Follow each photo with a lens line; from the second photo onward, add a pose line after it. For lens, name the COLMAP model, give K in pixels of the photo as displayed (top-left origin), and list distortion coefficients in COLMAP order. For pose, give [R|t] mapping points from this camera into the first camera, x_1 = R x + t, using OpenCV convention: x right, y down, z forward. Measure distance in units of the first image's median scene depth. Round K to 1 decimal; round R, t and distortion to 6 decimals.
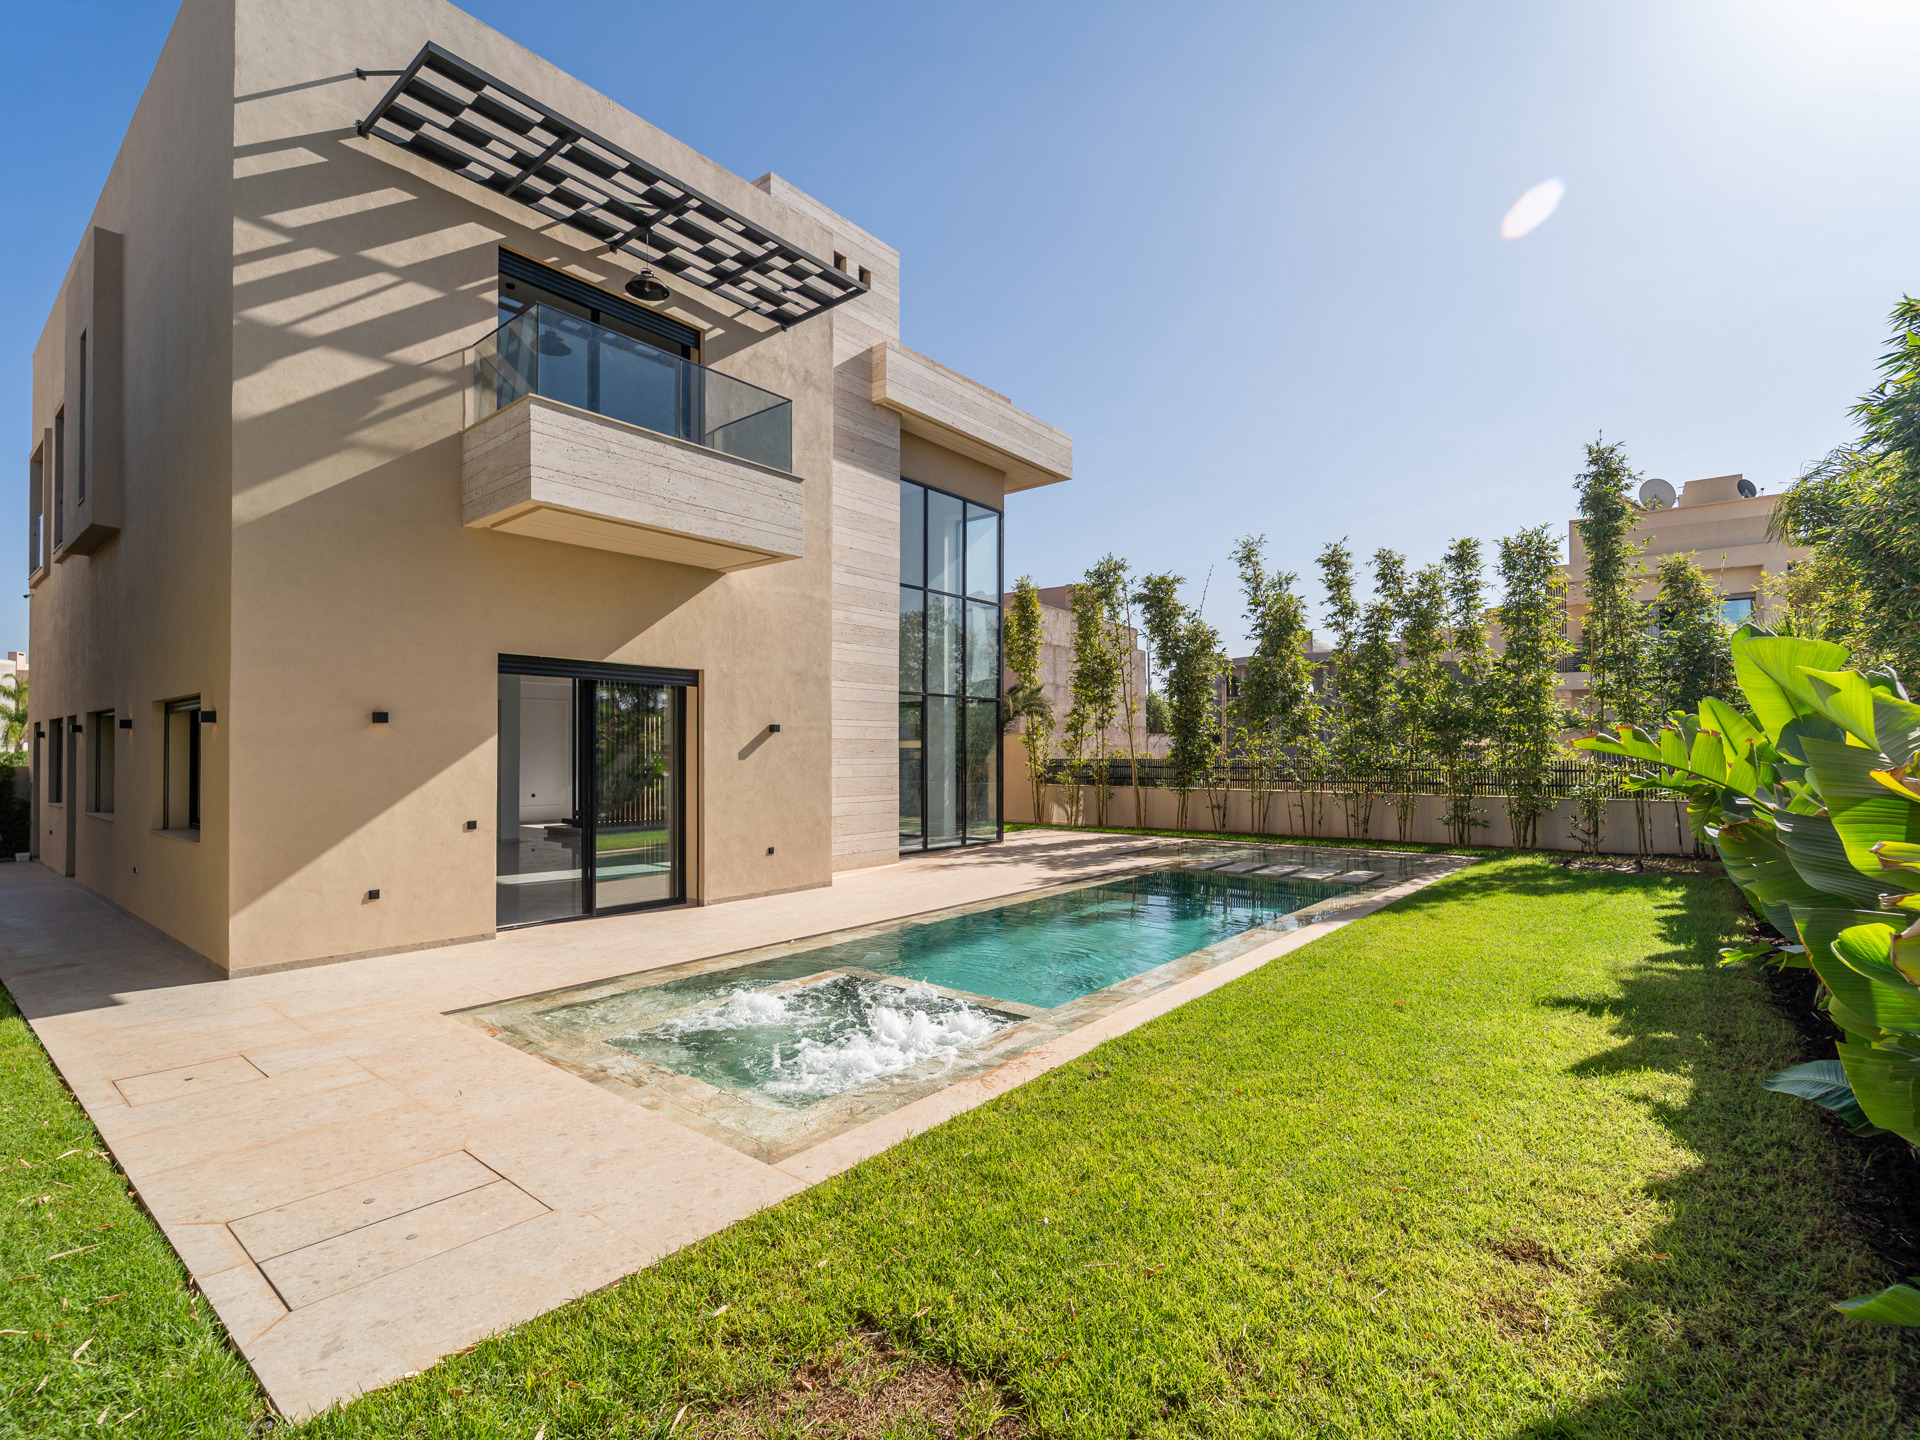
lens RADIAL K [[900.8, 0, 952.5], [0, 900.8, 715.1], [0, 0, 1]] dist [-0.001595, -0.001352]
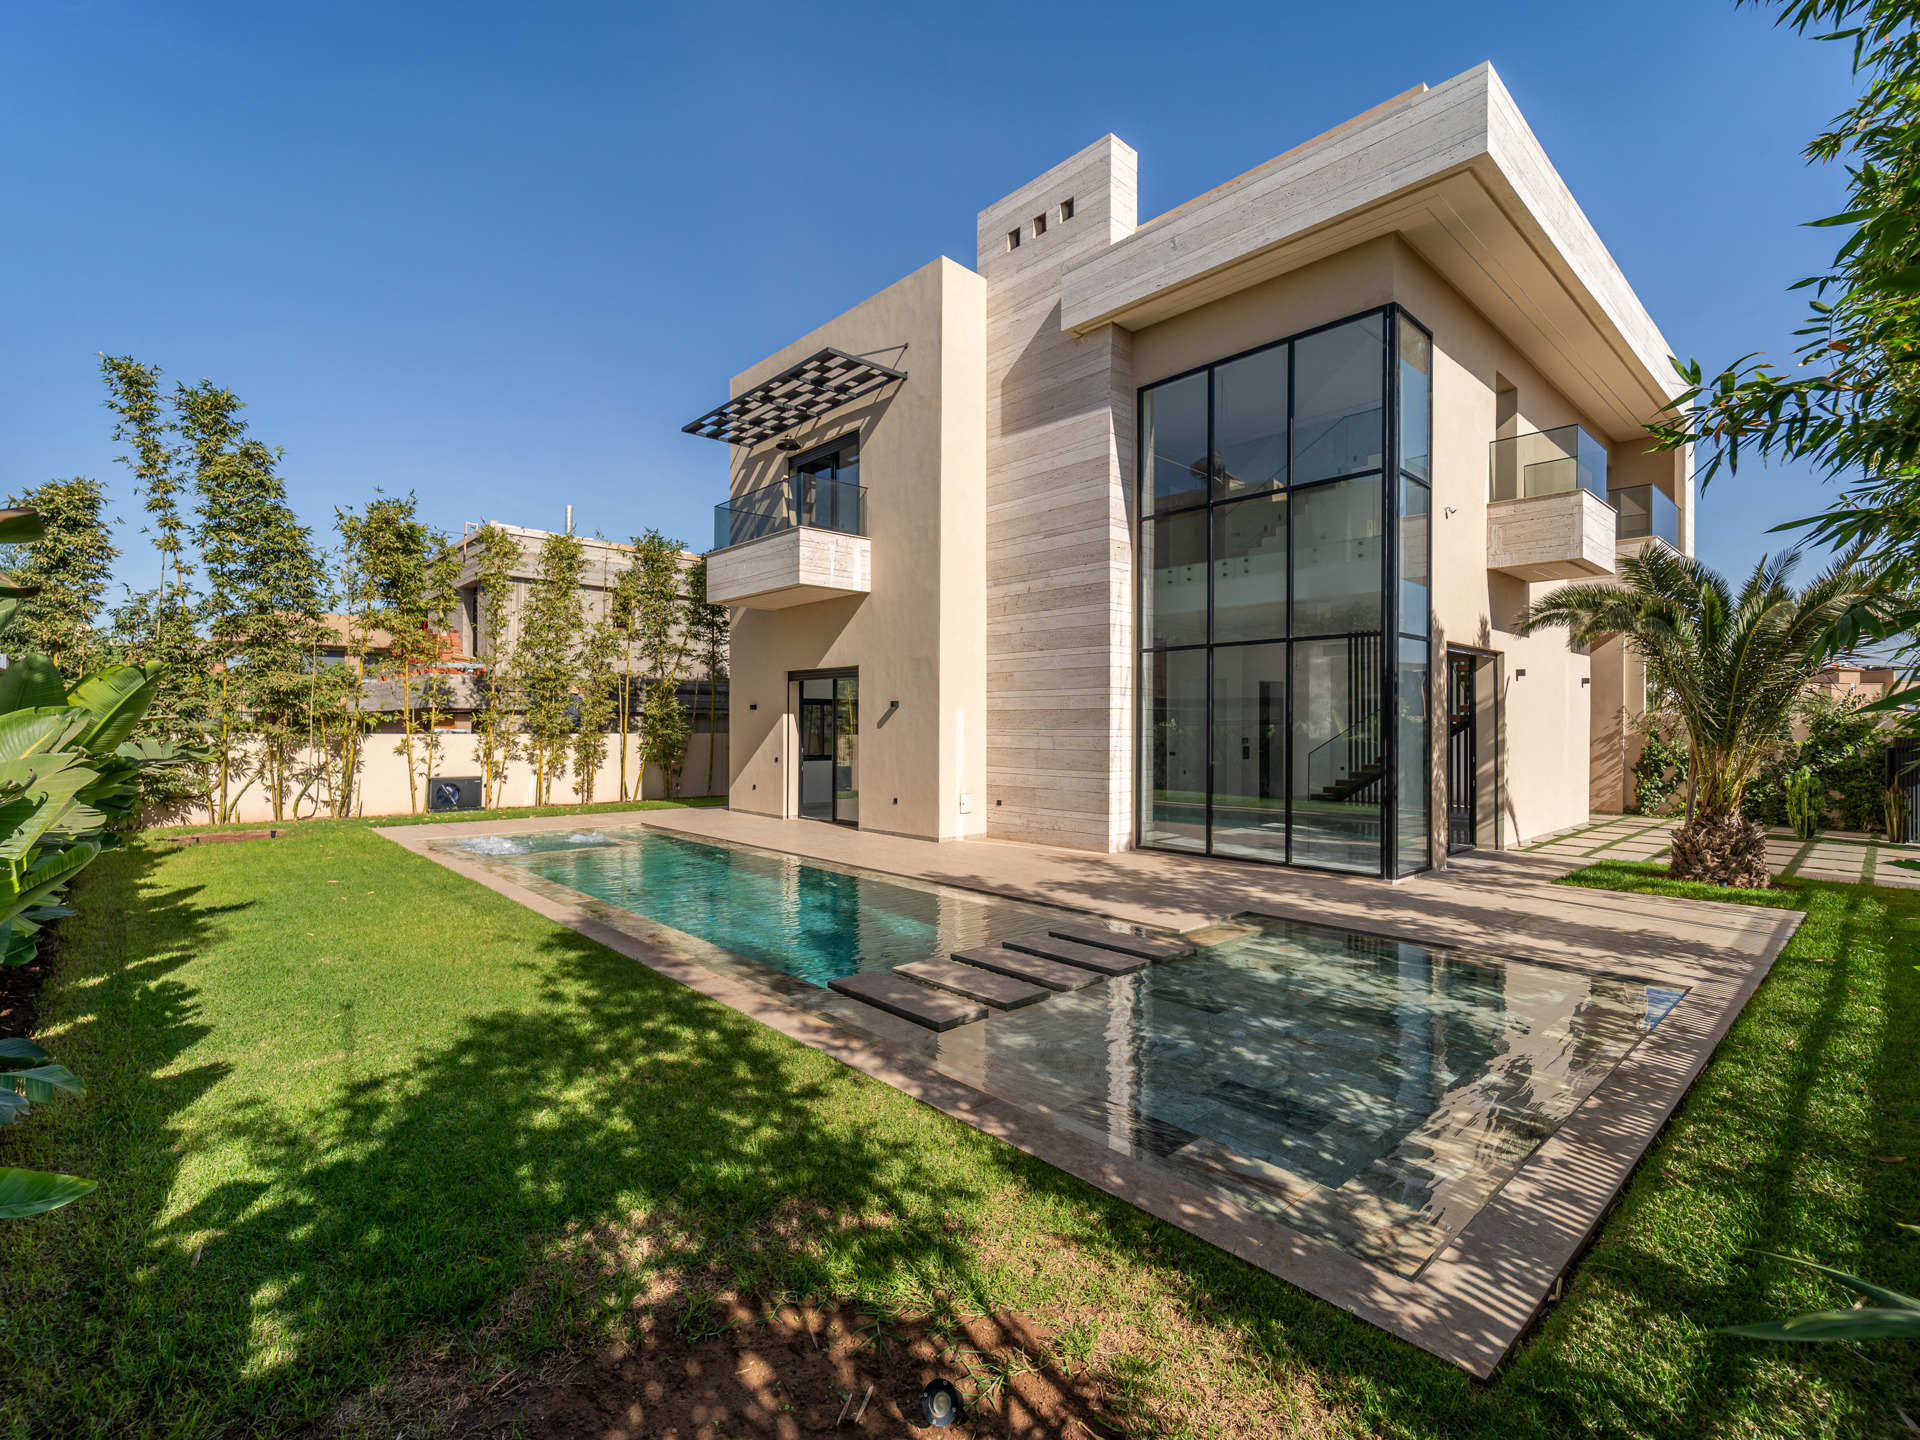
lens RADIAL K [[900.8, 0, 952.5], [0, 900.8, 715.1], [0, 0, 1]] dist [-0.001595, -0.001352]
pose [[-0.152475, -0.018783, -0.988129, 1.216424], [0.032052, 0.999199, -0.023939, 0.073386], [0.987787, -0.035321, -0.151751, 1.489531]]
